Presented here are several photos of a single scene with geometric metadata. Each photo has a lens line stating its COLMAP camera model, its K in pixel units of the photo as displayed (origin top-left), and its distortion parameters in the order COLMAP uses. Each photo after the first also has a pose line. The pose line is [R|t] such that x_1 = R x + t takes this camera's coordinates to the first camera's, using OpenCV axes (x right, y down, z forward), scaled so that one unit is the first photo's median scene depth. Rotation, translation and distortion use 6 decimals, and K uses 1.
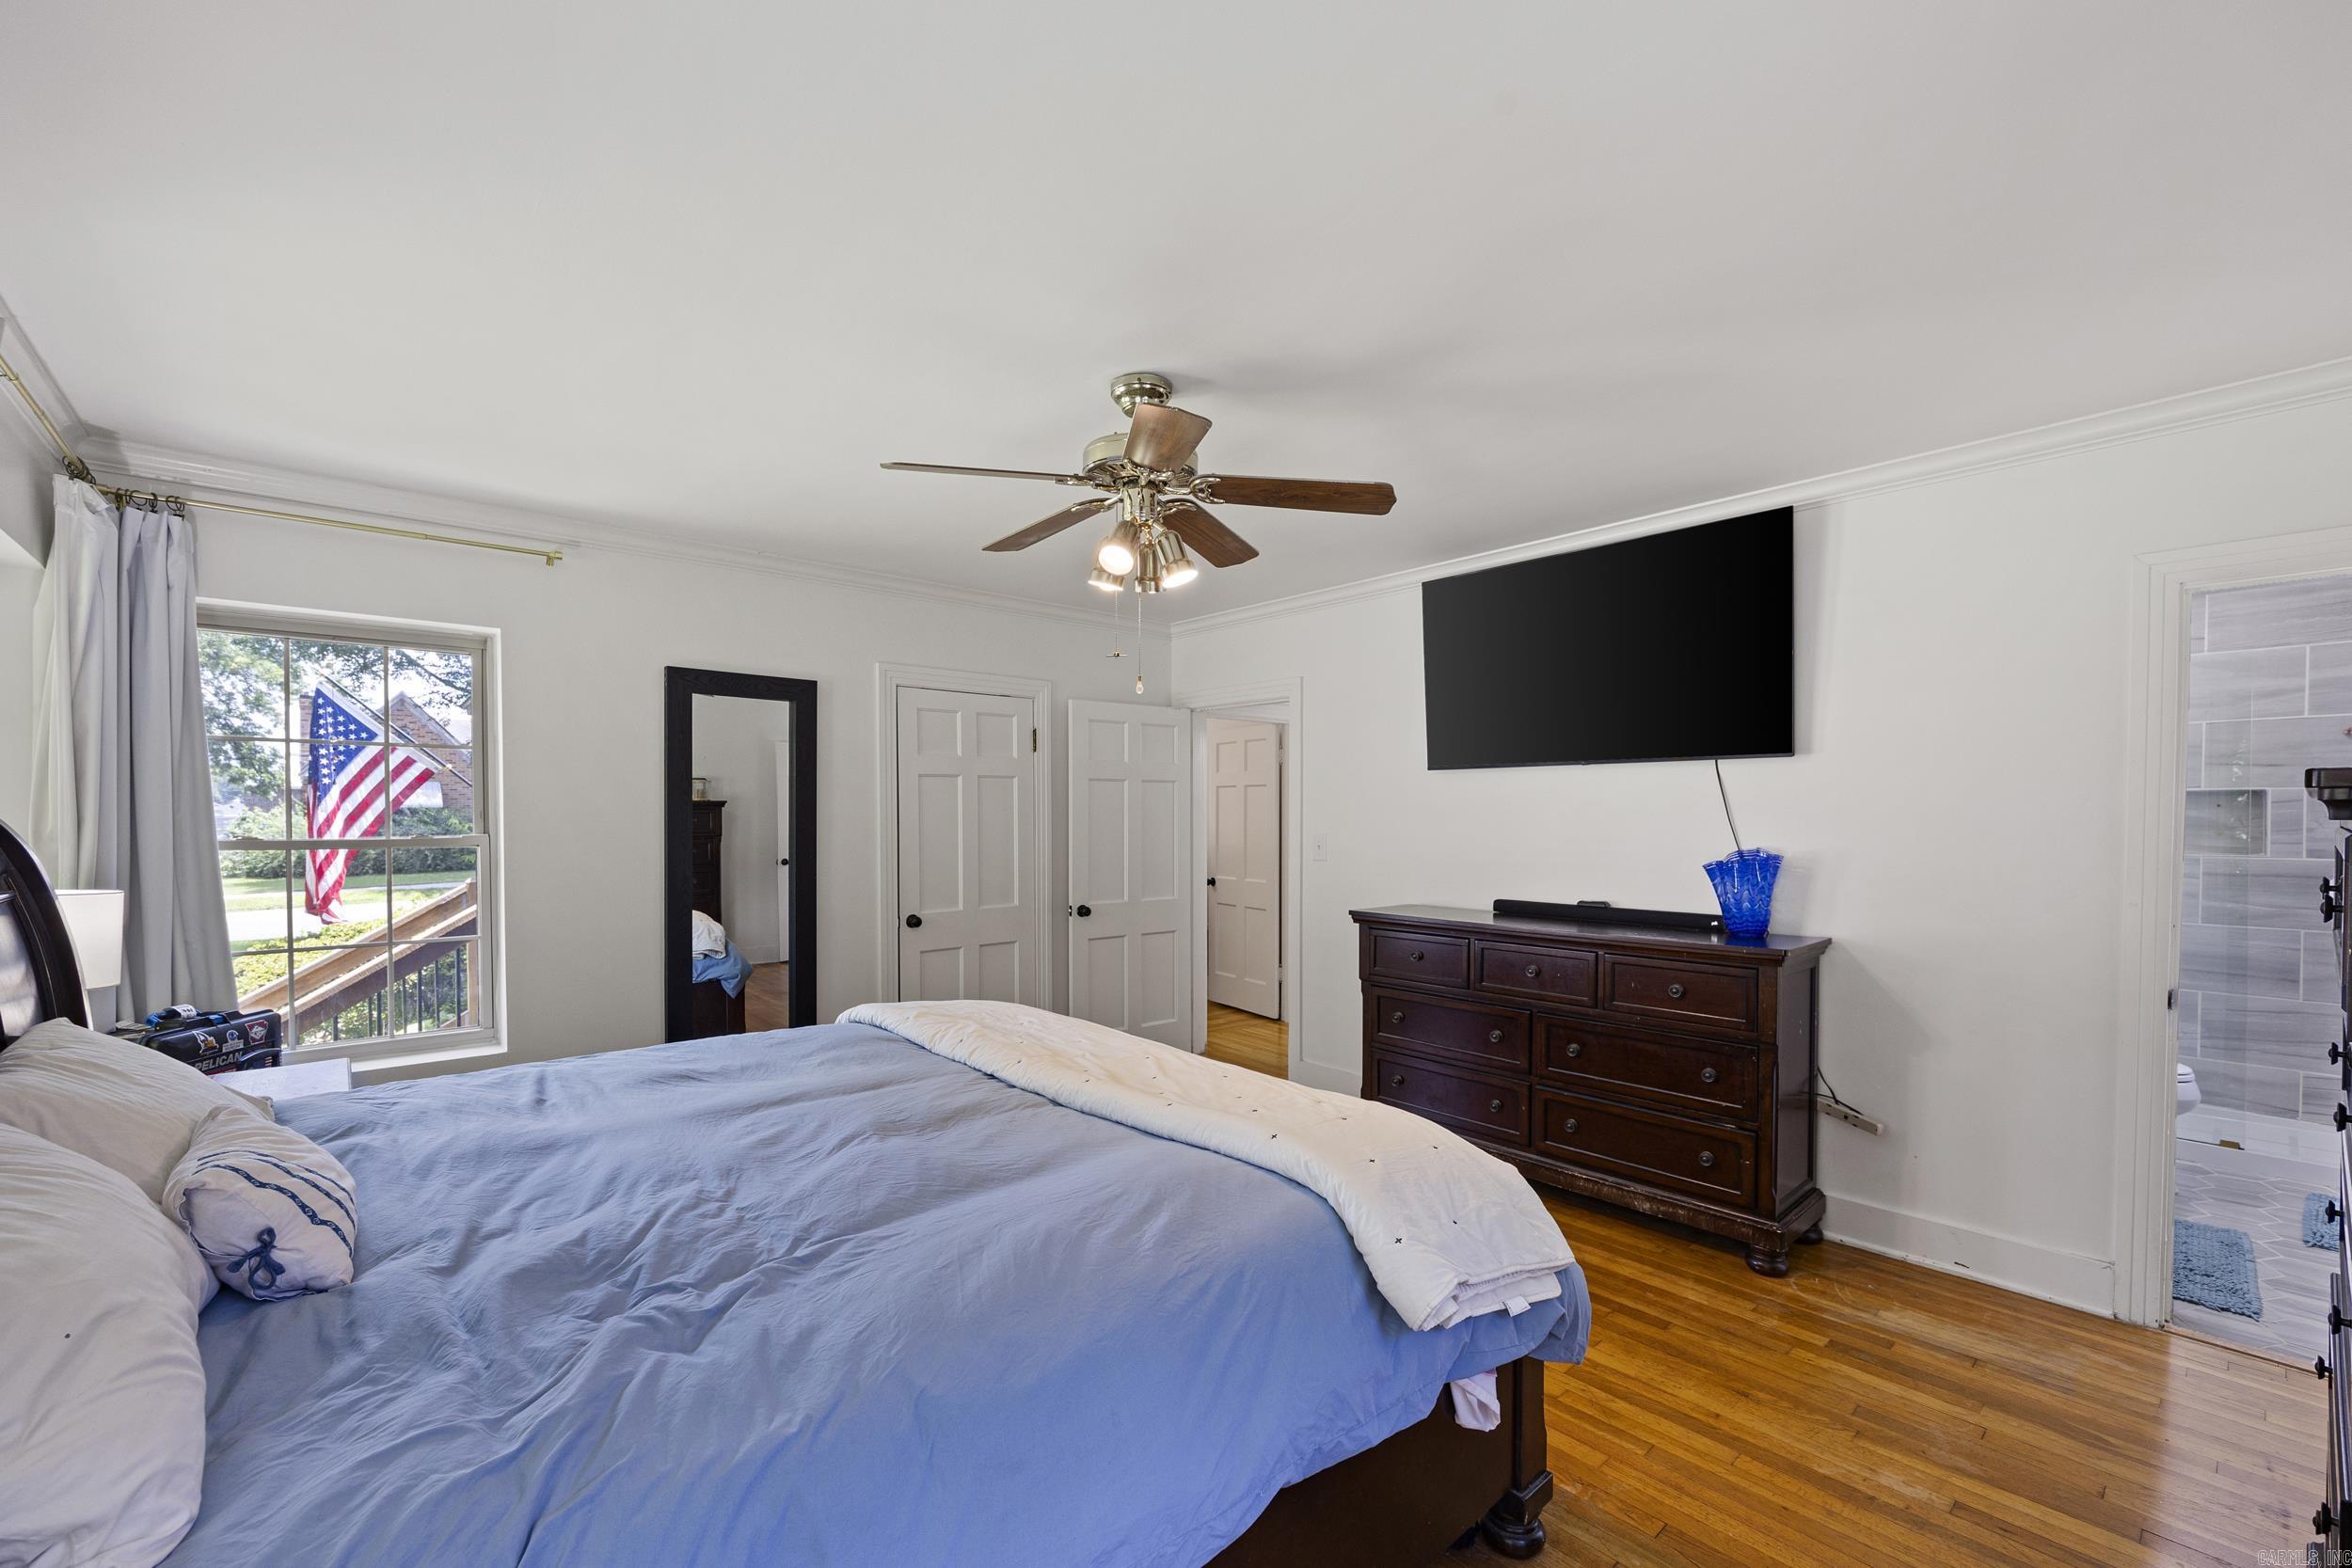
lens RADIAL K [[978.9, 0, 1178.5], [0, 978.9, 813.2], [0, 0, 1]] dist [-0.000568, -0.000074]
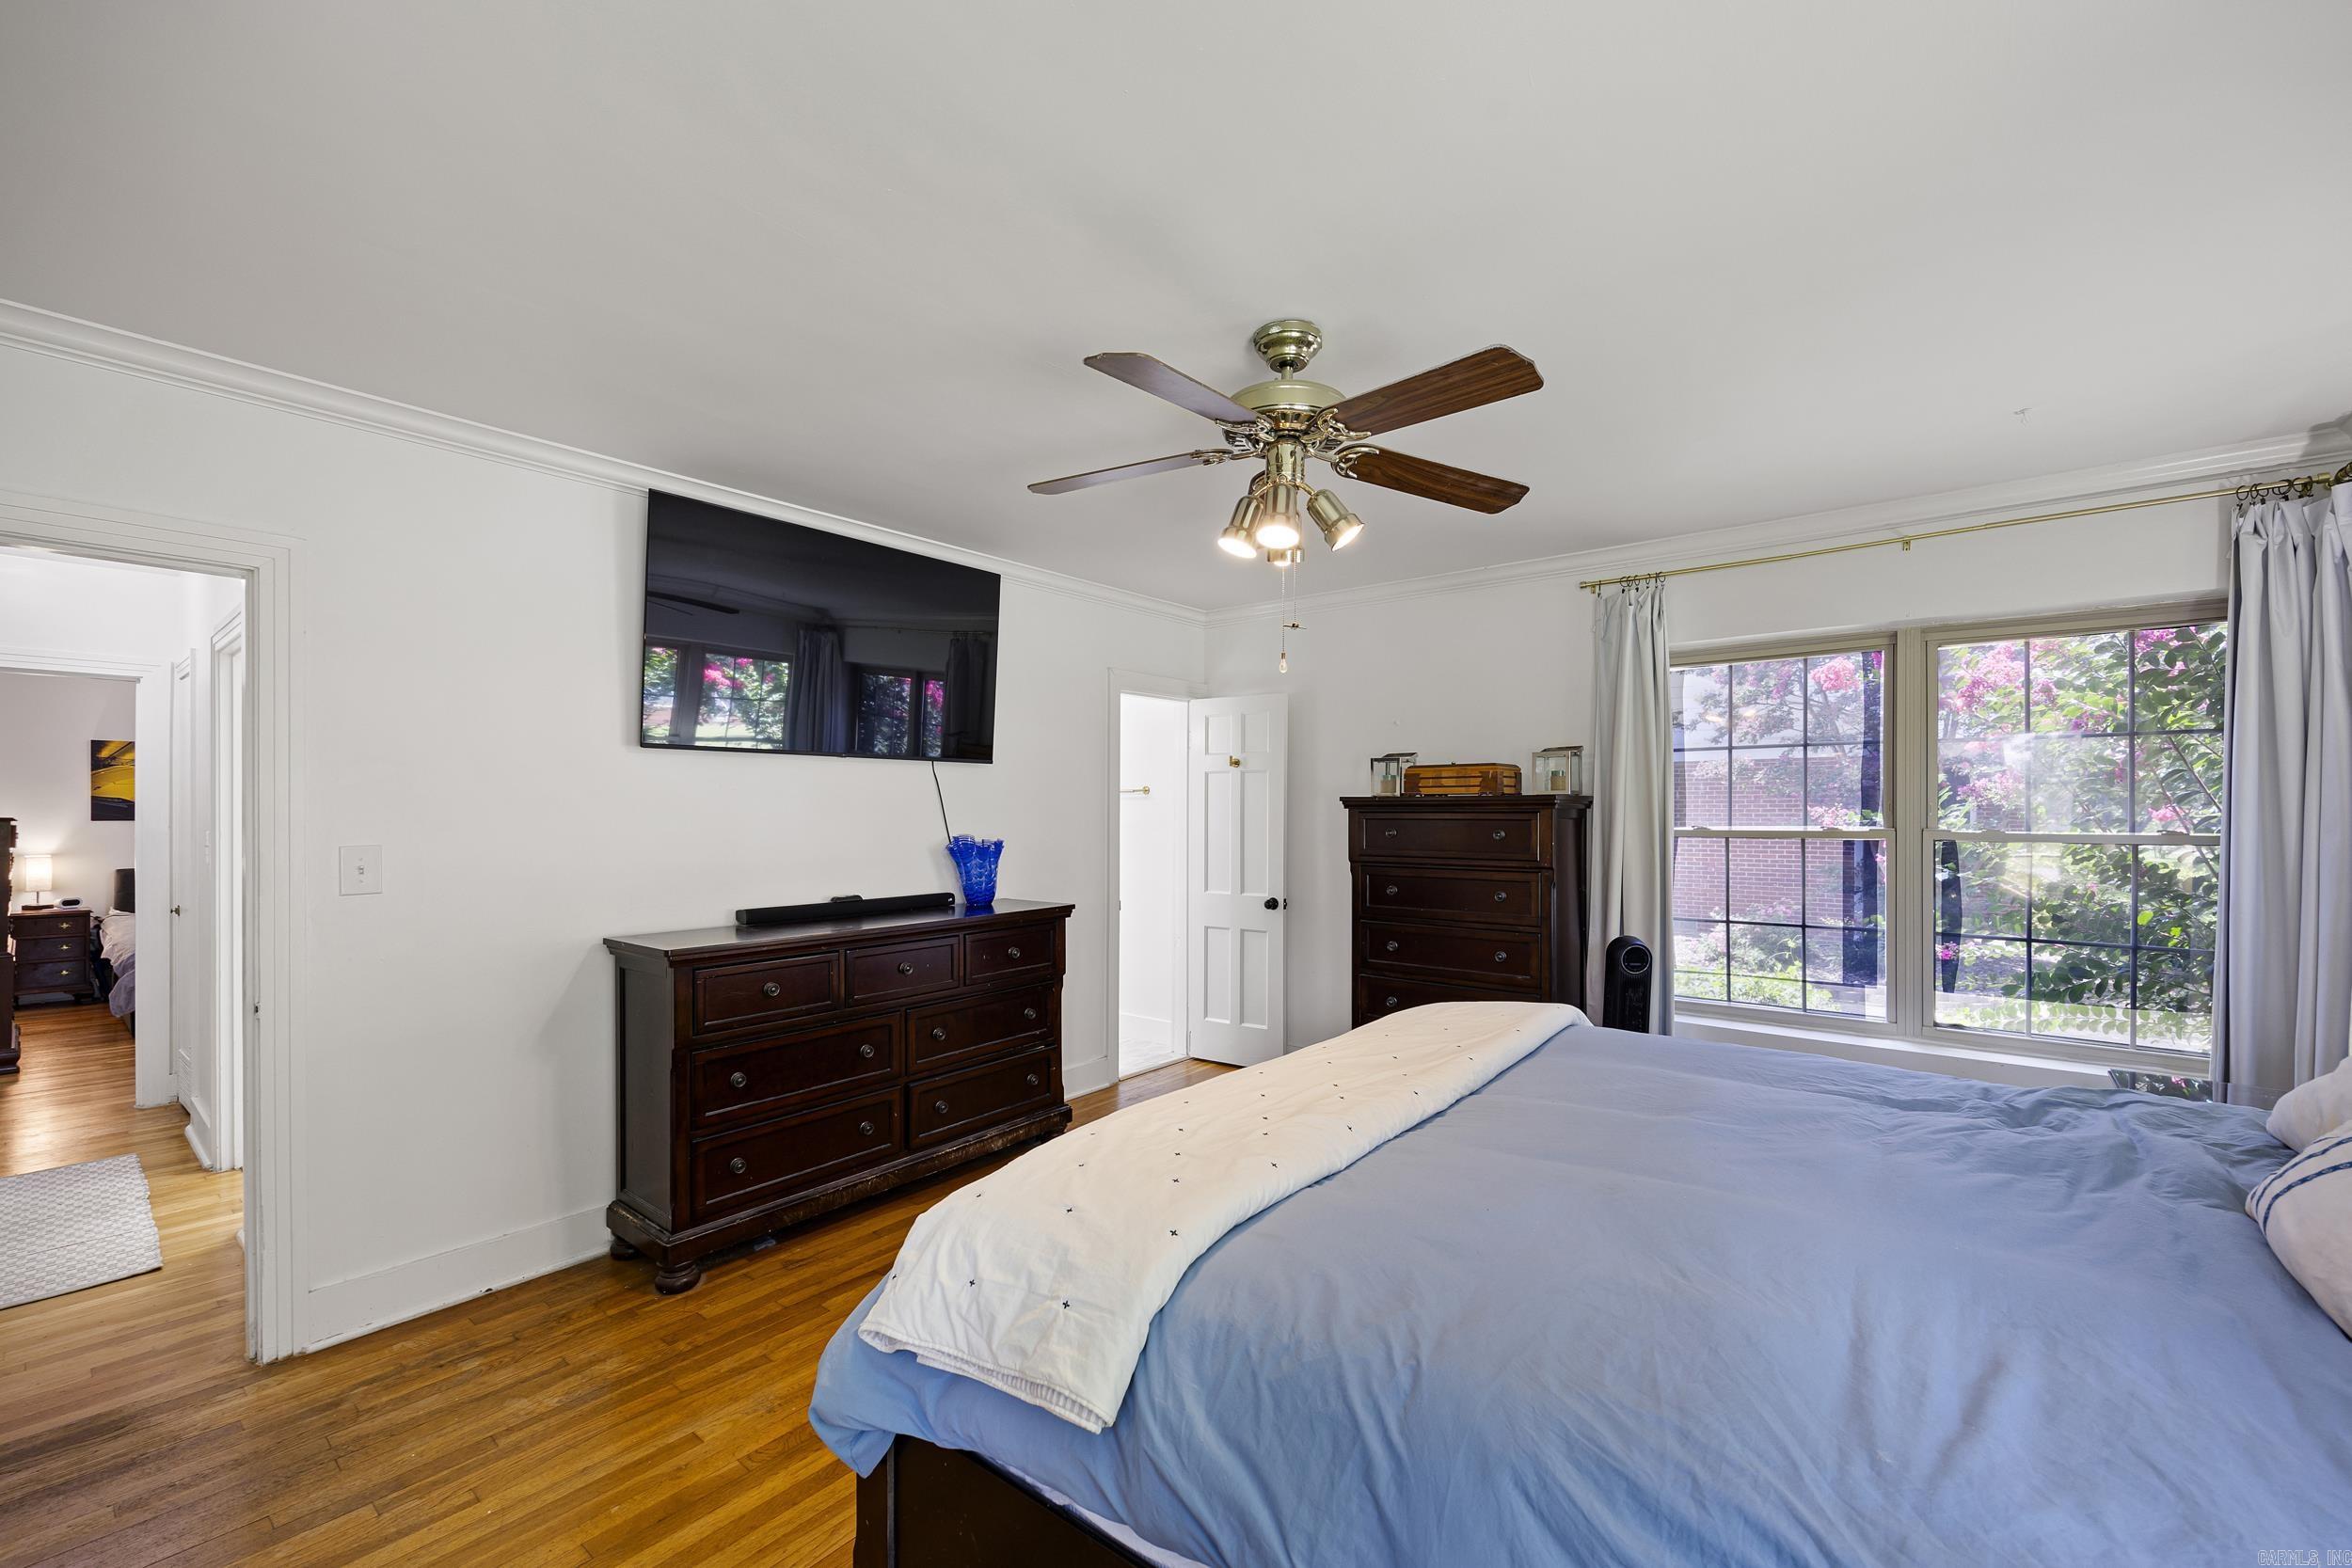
lens RADIAL K [[964.9, 0, 1176.0], [0, 964.9, 784.0], [0, 0, 1]] dist [-0.000319, -0.000244]
pose [[-0.176949, 0.021101, 0.983994, -0.557343], [0.001525, 0.999775, -0.021165, -0.001895], [-0.984219, -0.002244, -0.176942, 0.792690]]
